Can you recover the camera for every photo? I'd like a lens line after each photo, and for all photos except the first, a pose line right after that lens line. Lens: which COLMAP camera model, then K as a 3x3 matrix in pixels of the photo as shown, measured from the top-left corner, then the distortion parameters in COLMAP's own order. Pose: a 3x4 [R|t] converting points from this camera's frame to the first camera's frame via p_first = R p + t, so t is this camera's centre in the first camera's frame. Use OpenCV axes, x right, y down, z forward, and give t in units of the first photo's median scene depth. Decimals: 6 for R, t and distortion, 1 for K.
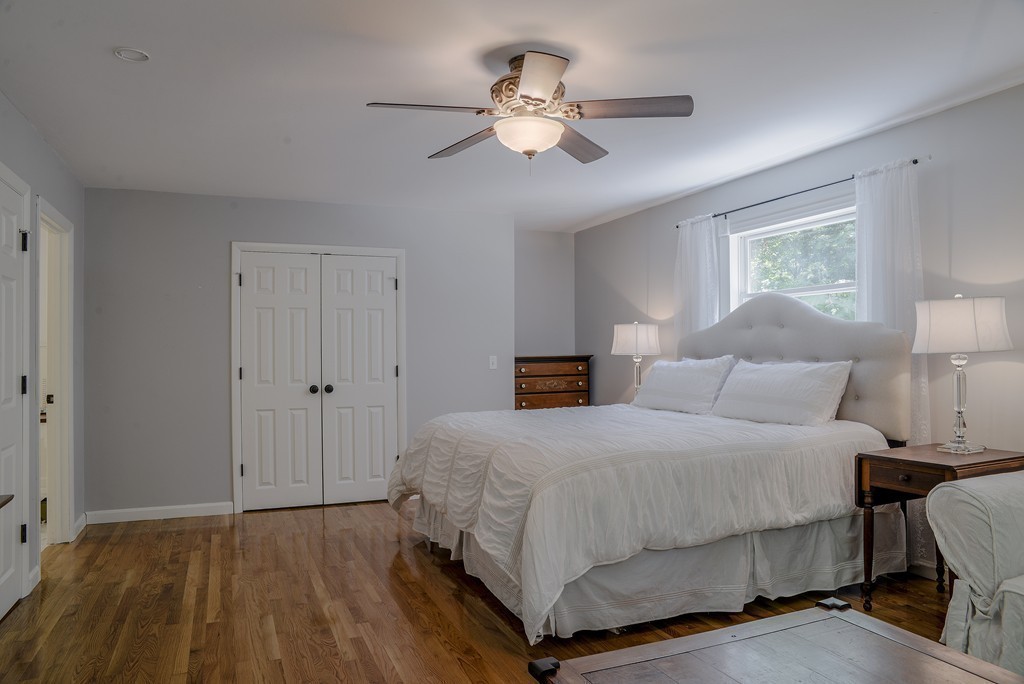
lens RADIAL K [[709.6, 0, 512.0], [0, 709.6, 342.0], [0, 0, 1]] dist [-0.050358, 0.001754]
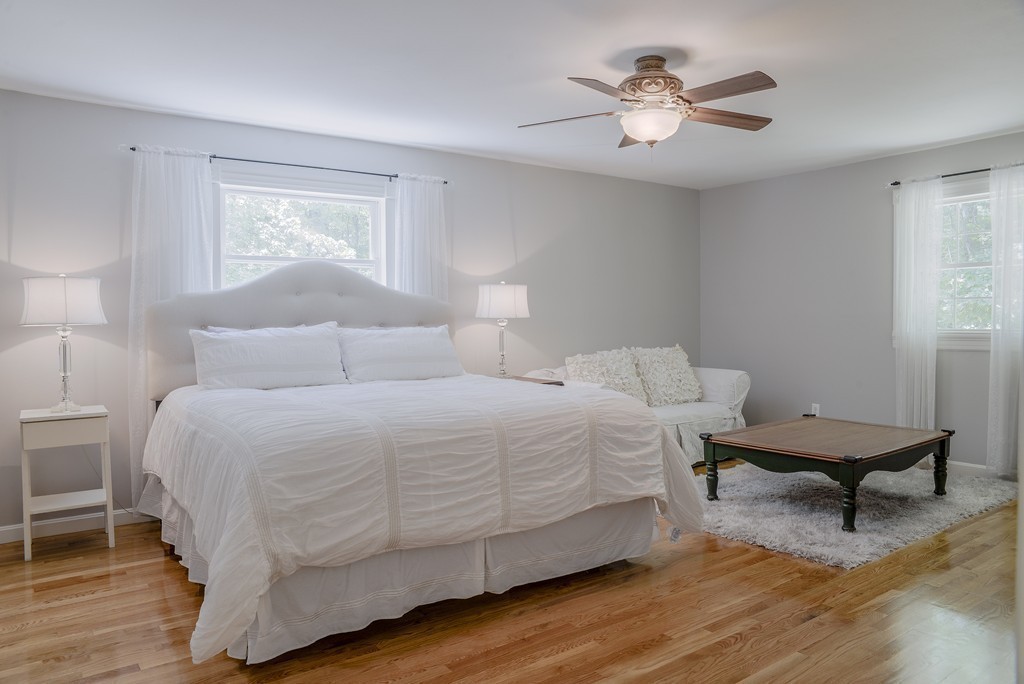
lens RADIAL K [[709.6, 0, 512.0], [0, 709.6, 342.0], [0, 0, 1]] dist [-0.050358, 0.001754]
pose [[-0.242688, -0.029290, 0.969662, -0.812068], [0.000601, 0.999539, 0.030343, 0.019464], [-0.970104, 0.007946, -0.242558, 1.158887]]
